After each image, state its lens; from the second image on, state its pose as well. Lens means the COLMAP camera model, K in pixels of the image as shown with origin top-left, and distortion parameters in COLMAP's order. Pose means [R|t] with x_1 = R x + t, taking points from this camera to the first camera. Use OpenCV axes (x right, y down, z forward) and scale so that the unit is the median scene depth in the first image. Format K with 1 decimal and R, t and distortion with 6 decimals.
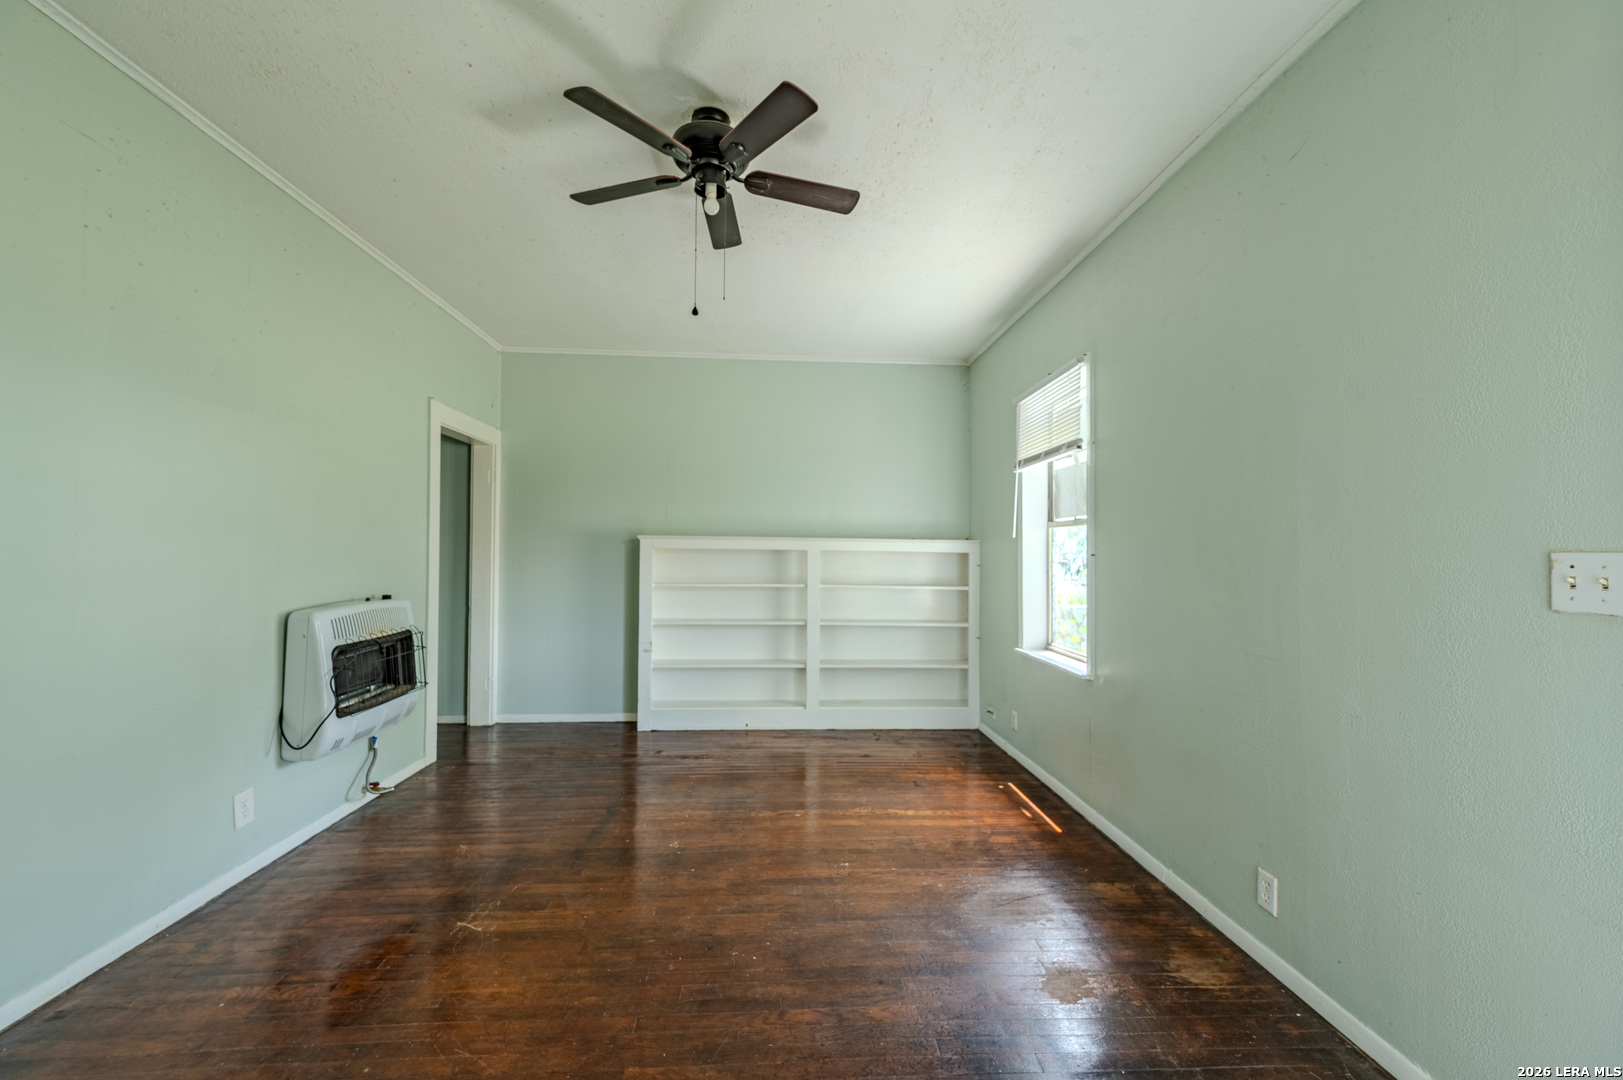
lens RADIAL K [[633.8, 0, 795.8], [0, 633.8, 536.6], [0, 0, 1]] dist [-0.000162, 0.000175]
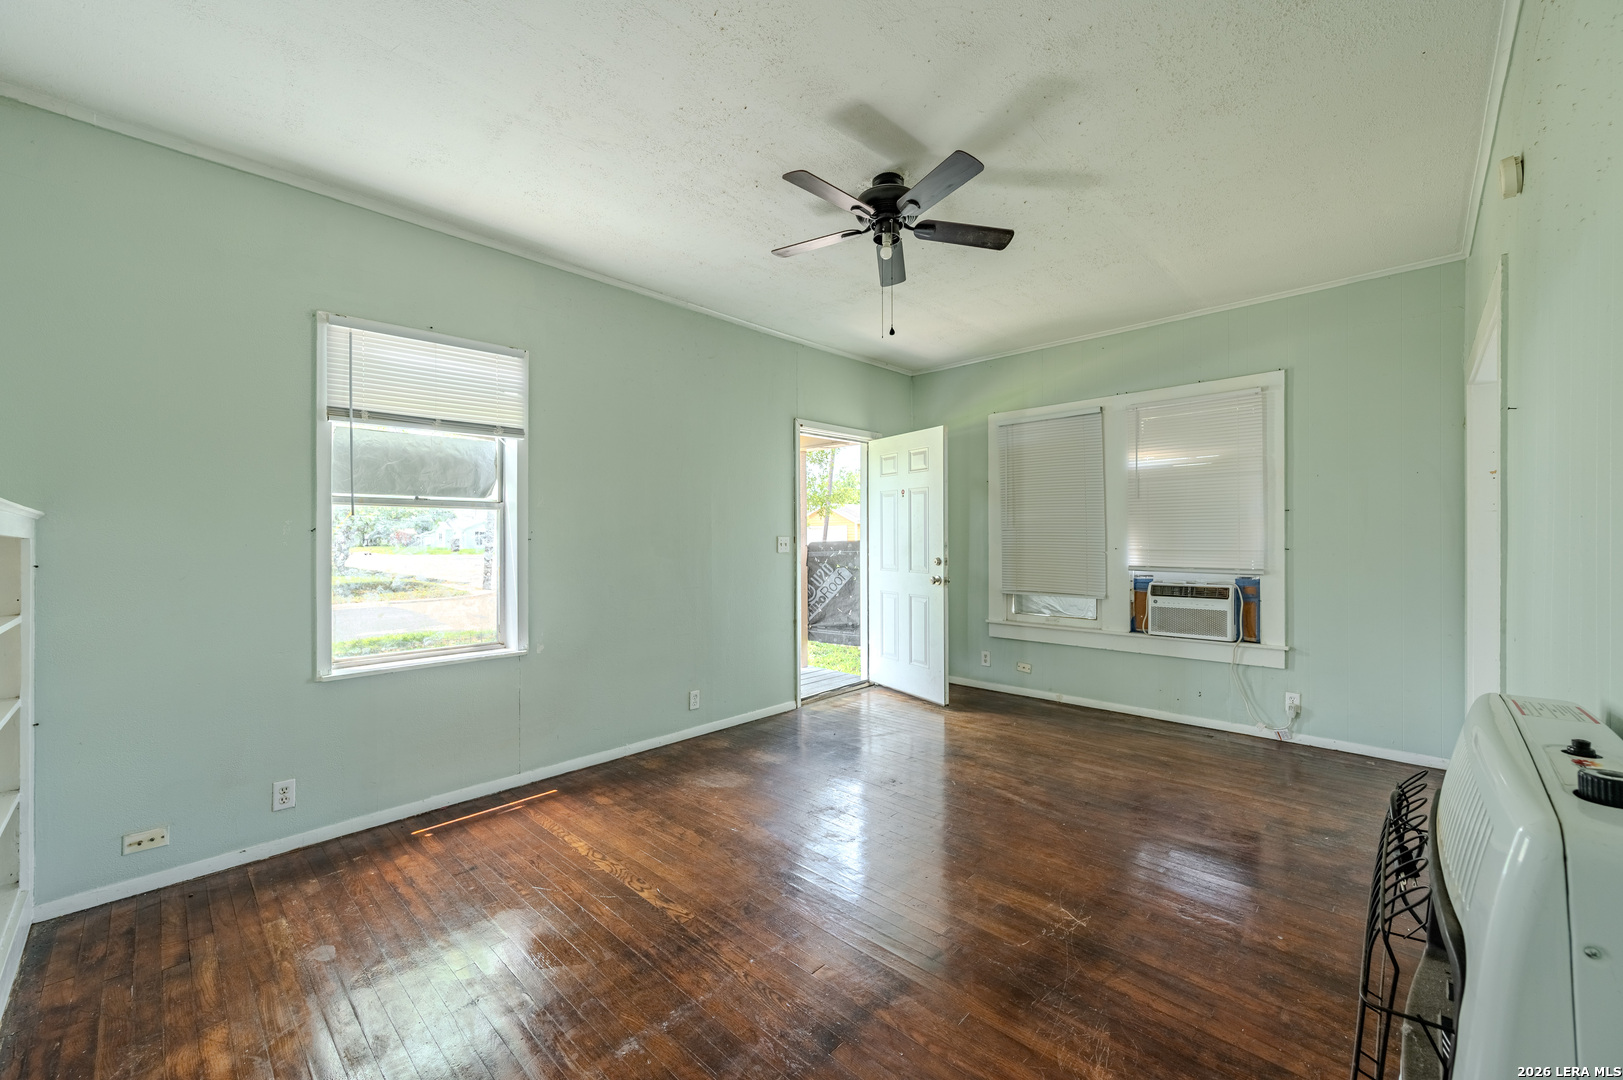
lens RADIAL K [[666.2, 0, 806.6], [0, 666.2, 533.1], [0, 0, 1]] dist [0.002038, 0.000246]
pose [[-0.701690, 0.003654, 0.712473, -0.591316], [-0.016901, 0.999620, -0.021771, 0.028006], [-0.712282, -0.027318, -0.701362, 1.249195]]
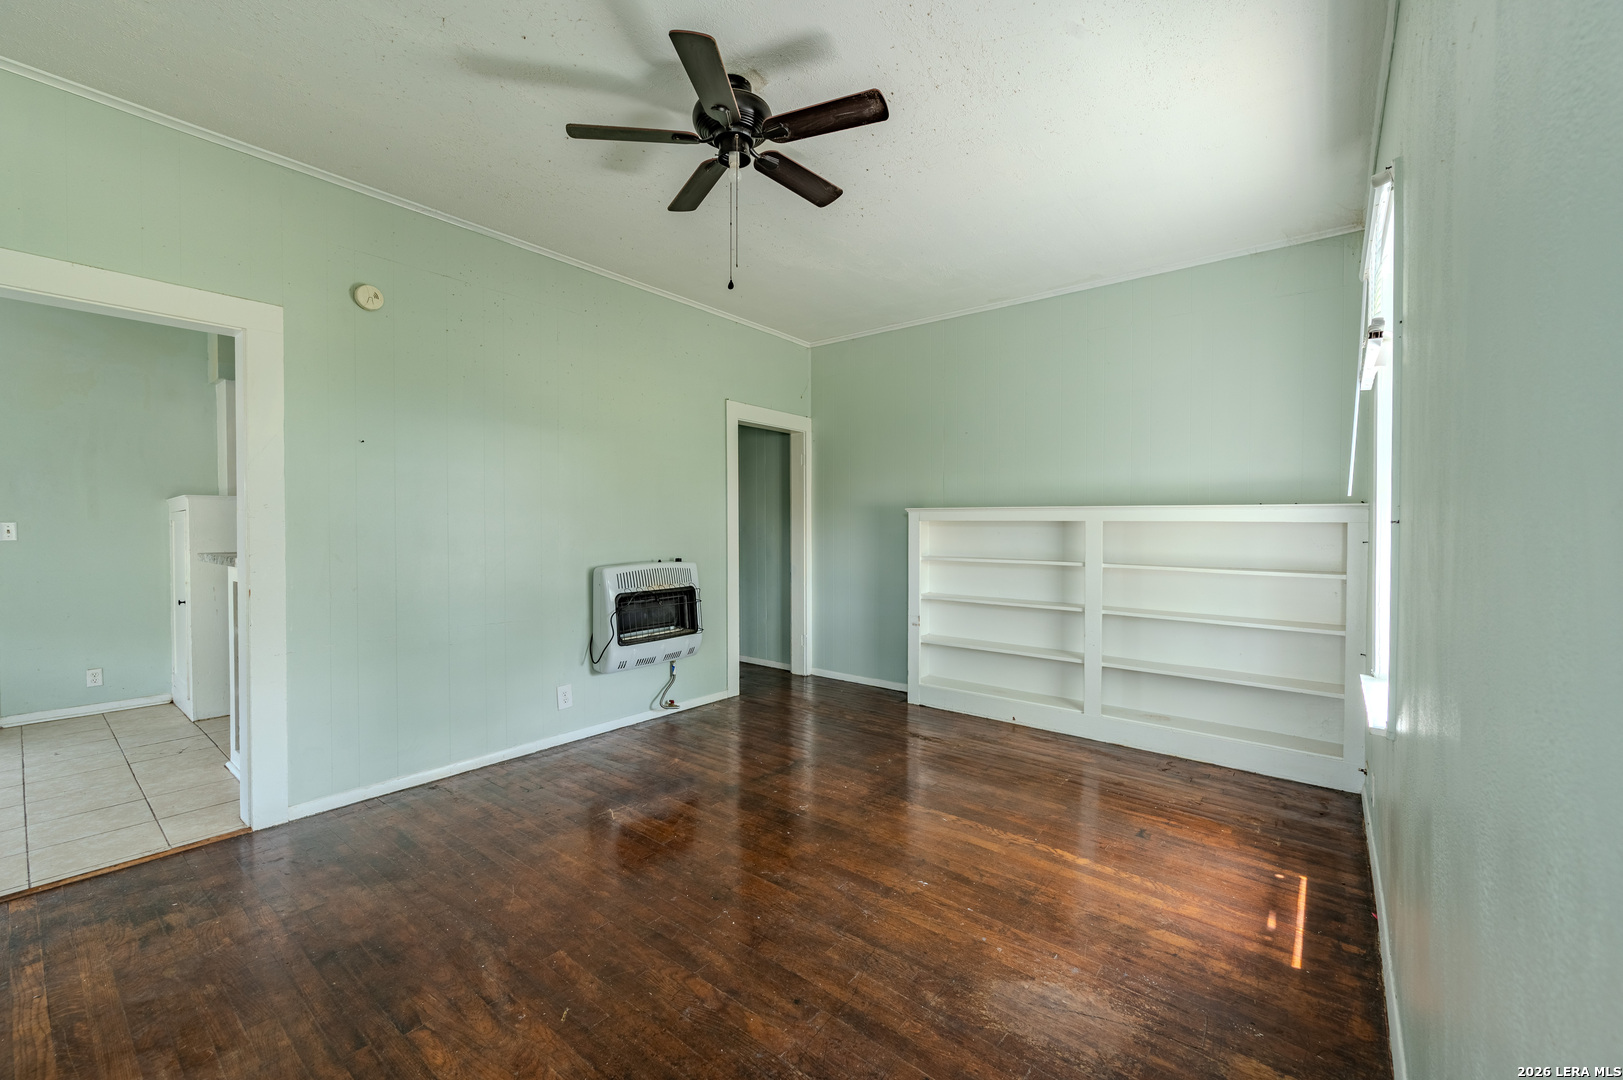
lens RADIAL K [[633.8, 0, 795.8], [0, 633.8, 536.6], [0, 0, 1]] dist [-0.000162, 0.000175]
pose [[0.747812, 0.005816, -0.663885, 0.376554], [0.019167, 0.999356, 0.030346, 0.012112], [0.663634, -0.035418, 0.747219, 0.186482]]
